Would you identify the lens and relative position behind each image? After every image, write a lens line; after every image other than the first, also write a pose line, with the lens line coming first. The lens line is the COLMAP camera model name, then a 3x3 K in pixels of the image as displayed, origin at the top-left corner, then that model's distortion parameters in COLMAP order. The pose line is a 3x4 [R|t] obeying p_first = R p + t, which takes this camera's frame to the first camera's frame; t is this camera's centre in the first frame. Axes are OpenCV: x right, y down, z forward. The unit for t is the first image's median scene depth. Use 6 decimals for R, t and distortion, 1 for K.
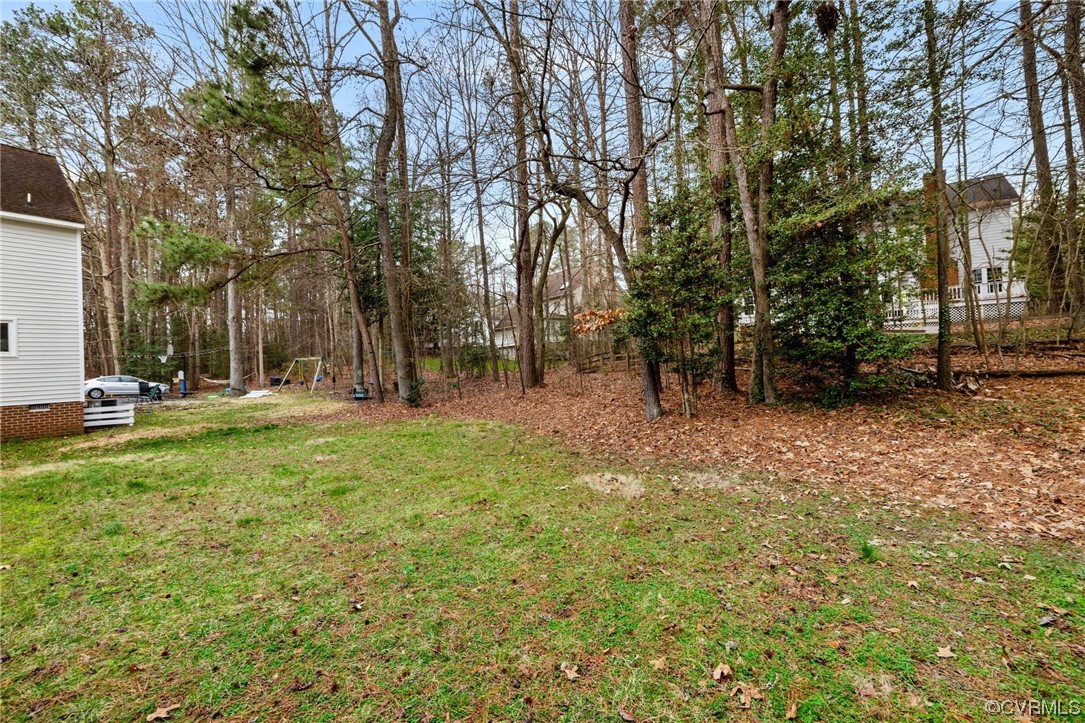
lens RADIAL K [[450.4, 0, 542.5], [0, 450.4, 361.5], [0, 0, 1]] dist [0.000304, -0.000016]
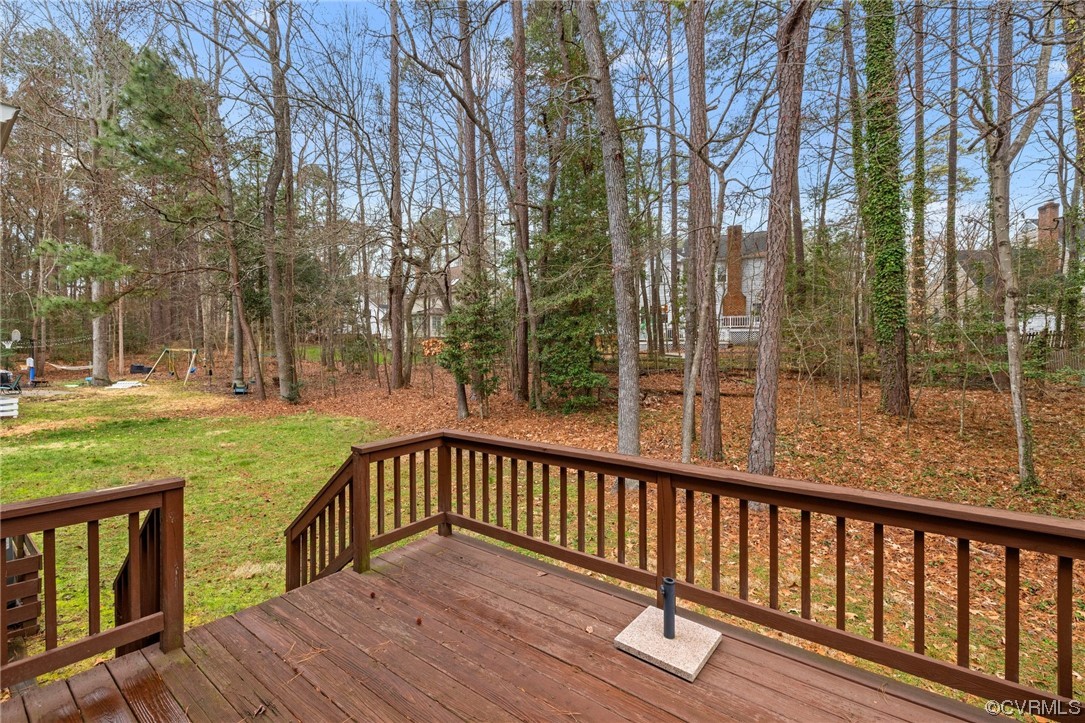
lens RADIAL K [[463.4, 0, 539.5], [0, 463.4, 357.5], [0, 0, 1]] dist [0.000286, 0.000064]
pose [[0.977119, 0.036021, 0.209622, 0.194072], [-0.039920, 0.999099, 0.014398, -0.137576], [-0.208914, -0.022437, 0.977677, -0.714214]]
